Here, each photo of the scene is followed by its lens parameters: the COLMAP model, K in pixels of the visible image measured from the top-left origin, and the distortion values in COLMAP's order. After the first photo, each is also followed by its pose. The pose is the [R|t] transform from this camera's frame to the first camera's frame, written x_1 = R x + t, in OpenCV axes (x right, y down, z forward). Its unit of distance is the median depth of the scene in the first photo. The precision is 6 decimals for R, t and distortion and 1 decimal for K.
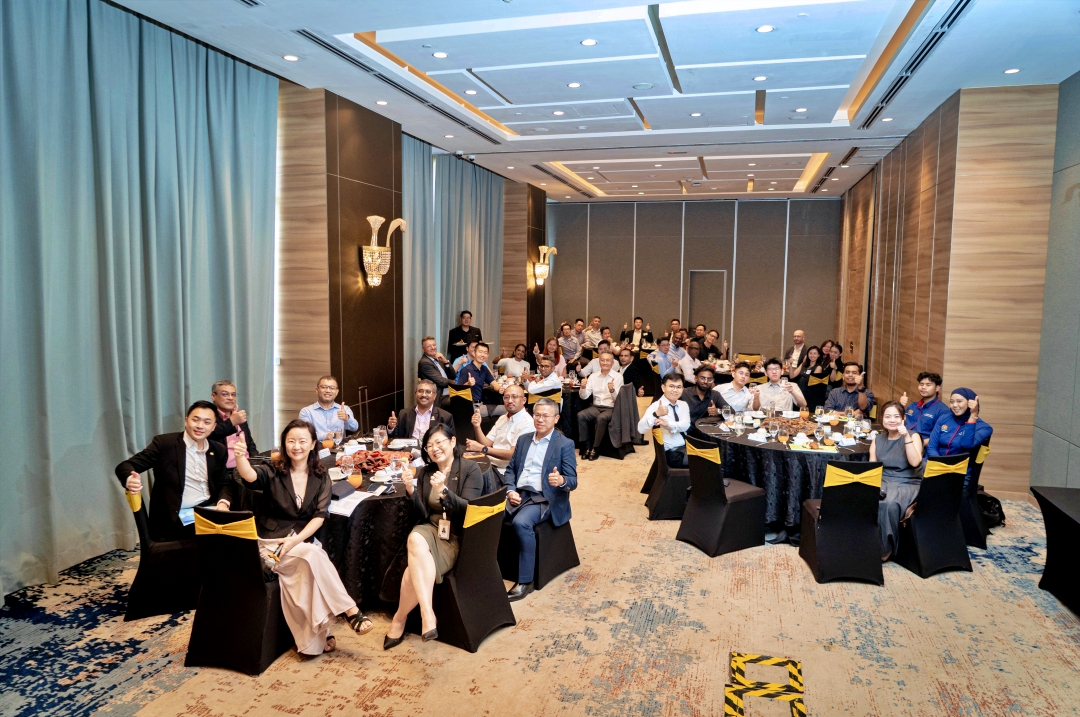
lens RADIAL K [[754.5, 0, 538.7], [0, 754.5, 352.4], [0, 0, 1]] dist [-0.001429, 0.002443]
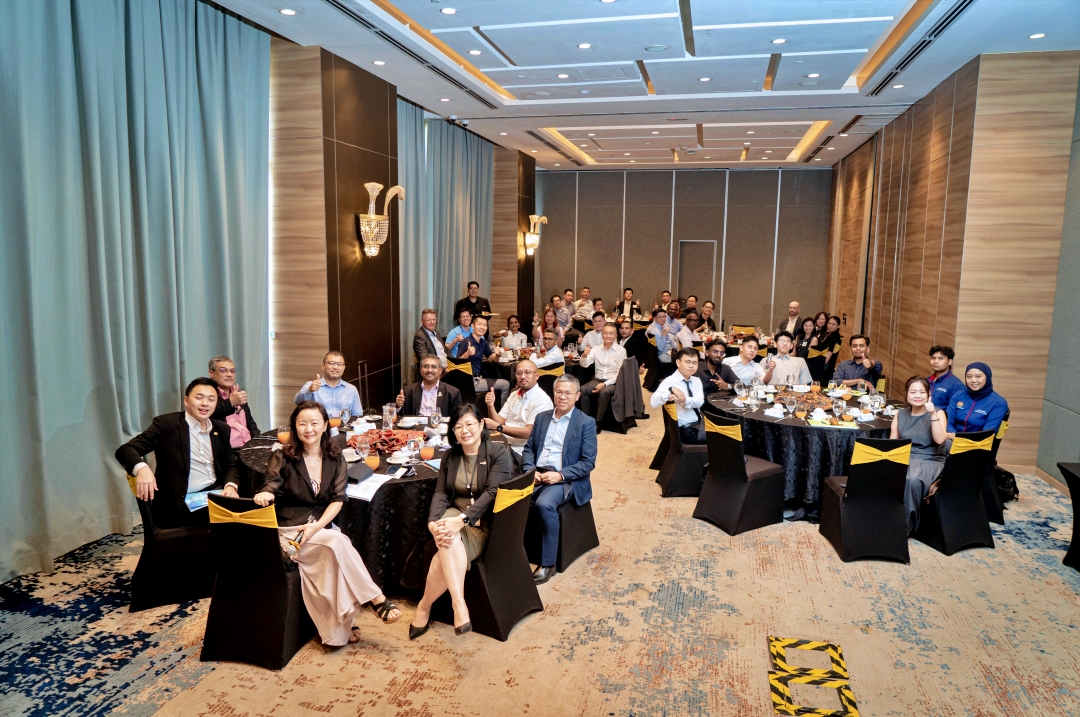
lens RADIAL K [[754.5, 0, 538.5], [0, 754.5, 351.7], [0, 0, 1]] dist [-0.001429, 0.002443]
pose [[0.999382, -0.001504, 0.035106, -0.052657], [0.000135, 0.999240, 0.038970, -0.005183], [-0.035138, -0.038941, 0.998624, 0.037948]]
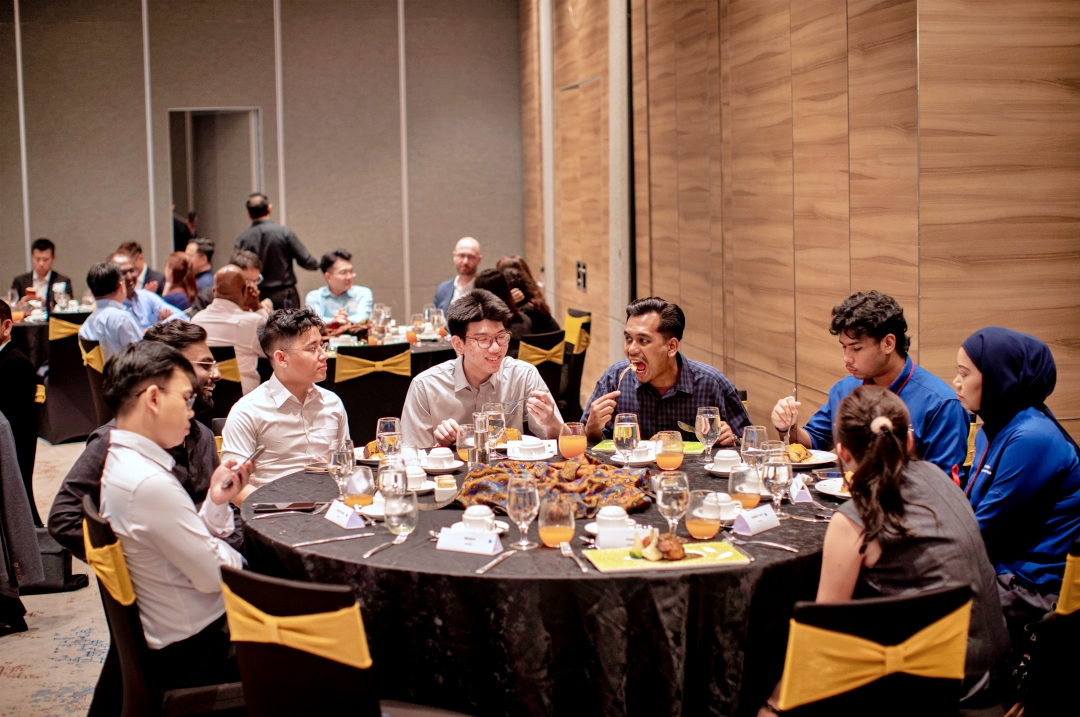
lens RADIAL K [[1623.5, 0, 537.0], [0, 1623.5, 354.4], [0, 0, 1]] dist [-0.117668, 0.000000]
pose [[0.910839, -0.070243, 0.406742, 0.076258], [0.068132, 0.997482, 0.019690, 0.035509], [-0.407101, 0.009778, 0.913331, 0.460929]]
